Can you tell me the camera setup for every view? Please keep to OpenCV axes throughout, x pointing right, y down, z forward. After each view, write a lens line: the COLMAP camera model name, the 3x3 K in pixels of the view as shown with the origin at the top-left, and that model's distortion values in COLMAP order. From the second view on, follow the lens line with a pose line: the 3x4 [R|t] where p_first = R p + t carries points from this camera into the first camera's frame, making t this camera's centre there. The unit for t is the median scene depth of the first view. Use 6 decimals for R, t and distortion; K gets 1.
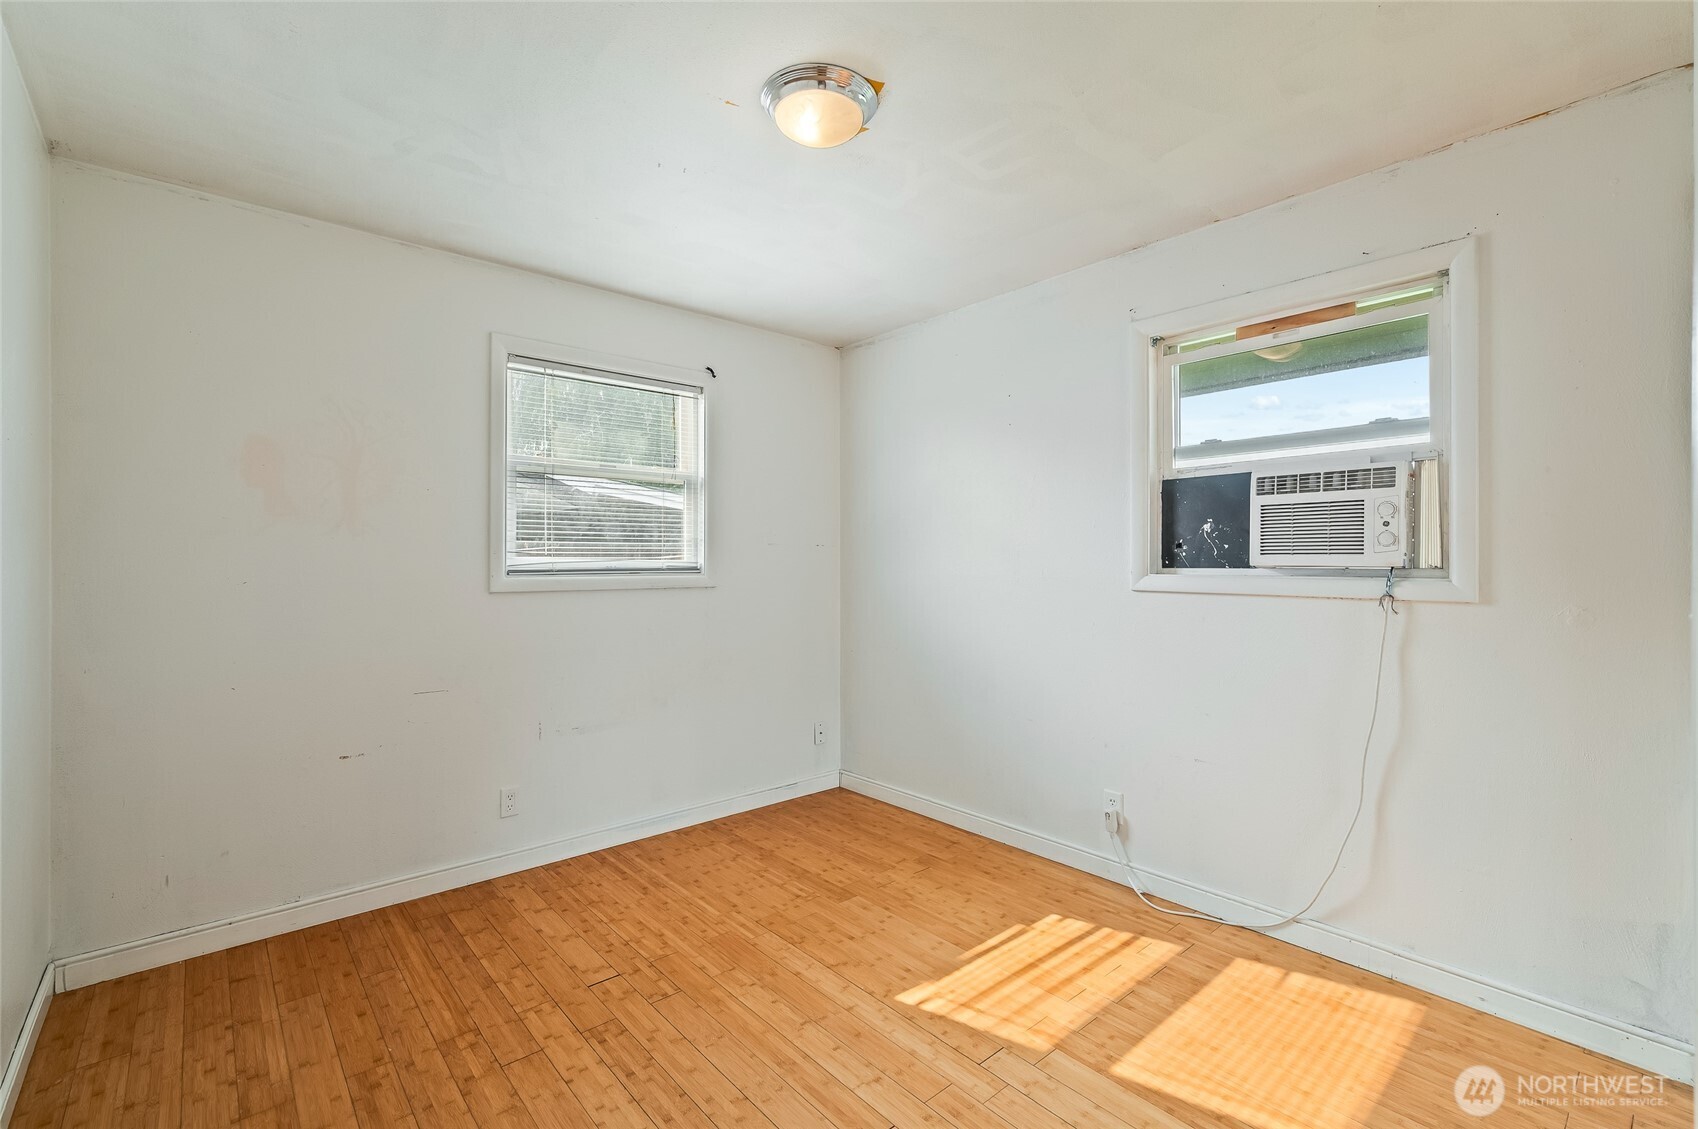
lens RADIAL K [[739.1, 0, 851.8], [0, 739.1, 561.1], [0, 0, 1]] dist [0.001422, 0.000059]
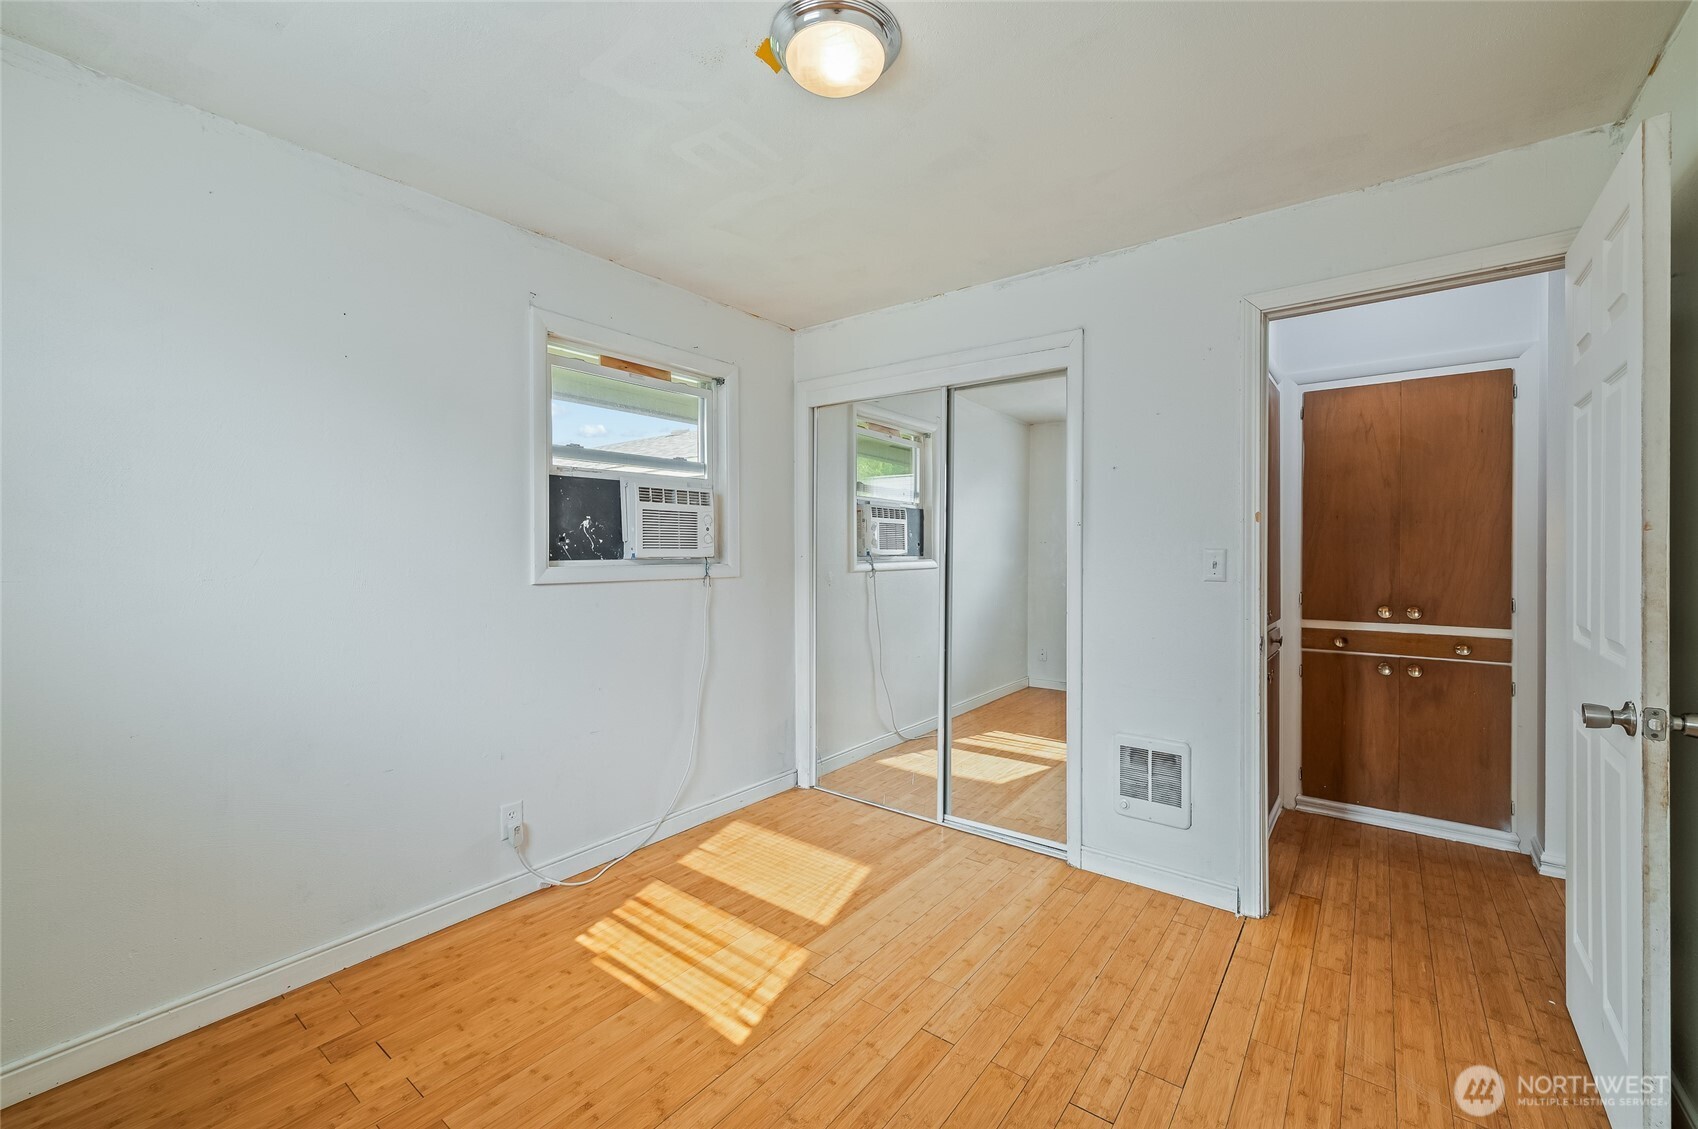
lens RADIAL K [[676.6, 0, 854.3], [0, 676.6, 556.0], [0, 0, 1]] dist [0.001019, 0.000200]
pose [[-0.183438, -0.005577, 0.983015, -0.673738], [0.004340, 0.999970, 0.006483, -0.001775], [-0.983022, 0.005456, -0.183408, 0.889040]]
